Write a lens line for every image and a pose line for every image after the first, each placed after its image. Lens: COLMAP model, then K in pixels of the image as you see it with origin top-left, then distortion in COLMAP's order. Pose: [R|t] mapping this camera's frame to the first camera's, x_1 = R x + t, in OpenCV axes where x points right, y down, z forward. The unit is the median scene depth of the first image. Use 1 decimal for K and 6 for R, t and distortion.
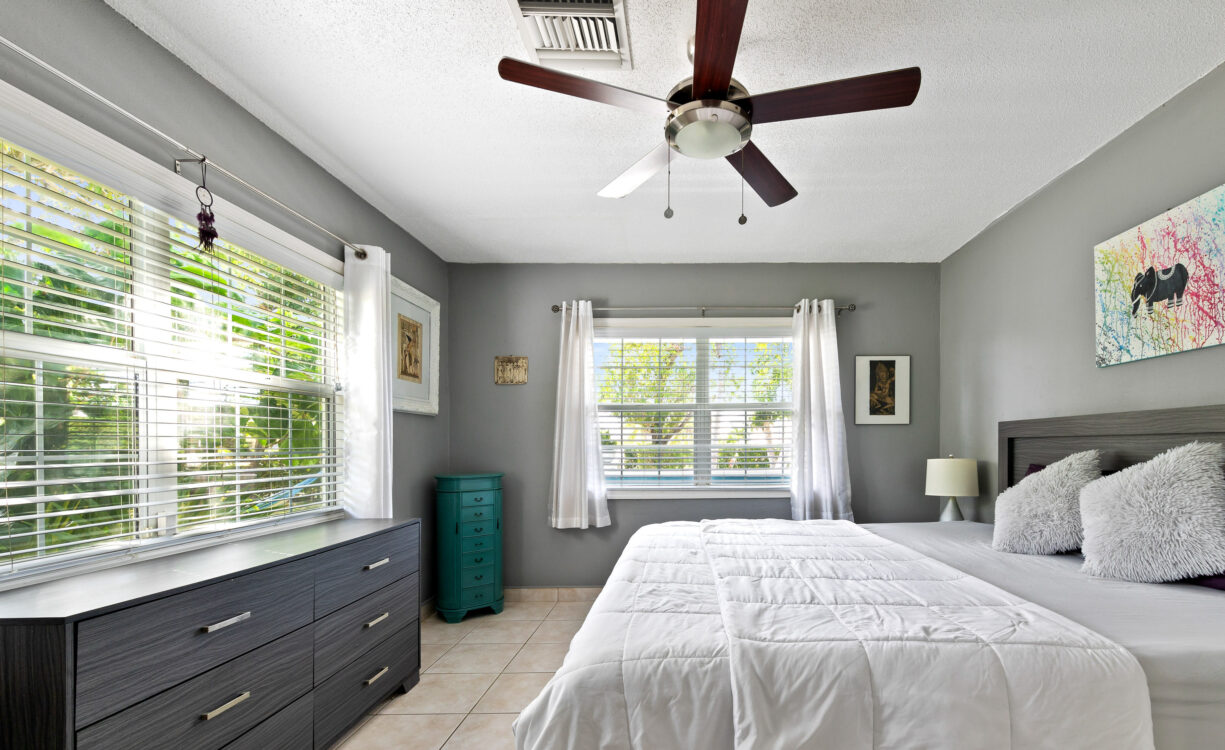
lens RADIAL K [[484.2, 0, 613.8], [0, 484.2, 443.2], [0, 0, 1]] dist [0.007931, -0.000348]
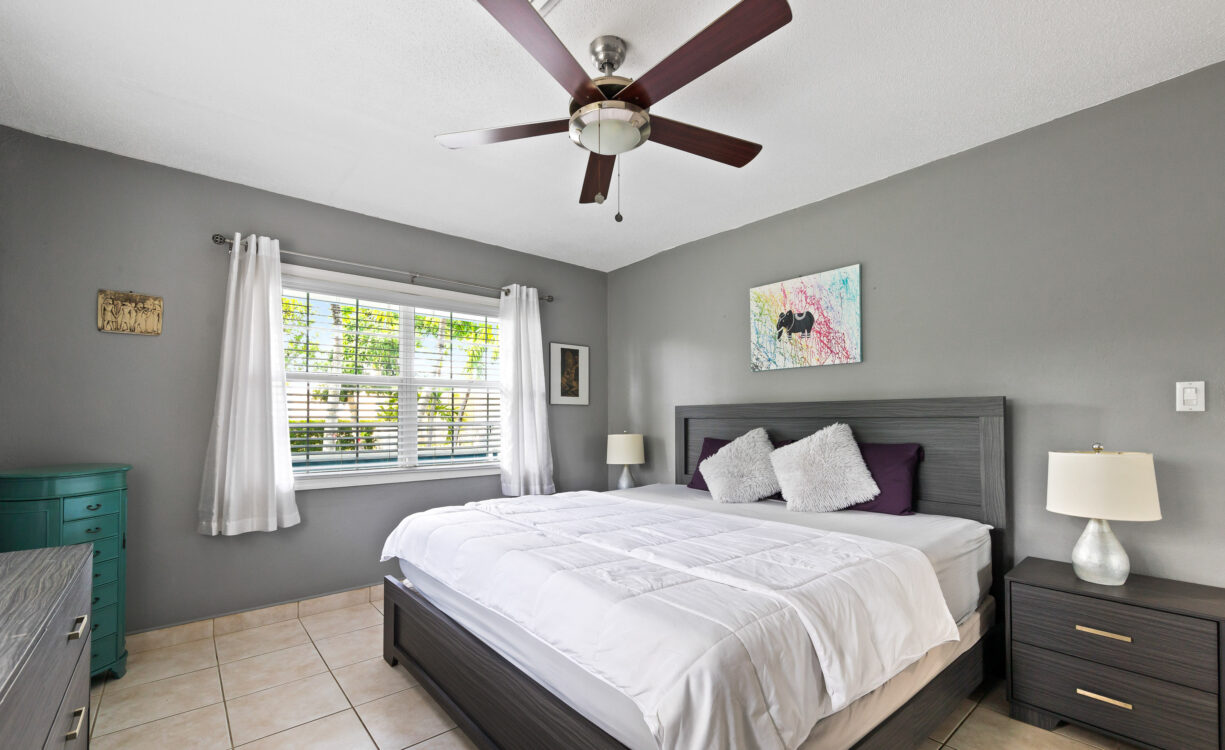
lens RADIAL K [[507.5, 0, 572.1], [0, 507.5, 407.7], [0, 0, 1]] dist [0.002145, 0.000271]
pose [[0.790661, 0.018947, 0.611961, -0.284686], [-0.004379, 0.999671, -0.025292, -0.003543], [-0.612239, 0.017318, 0.790483, 0.098863]]
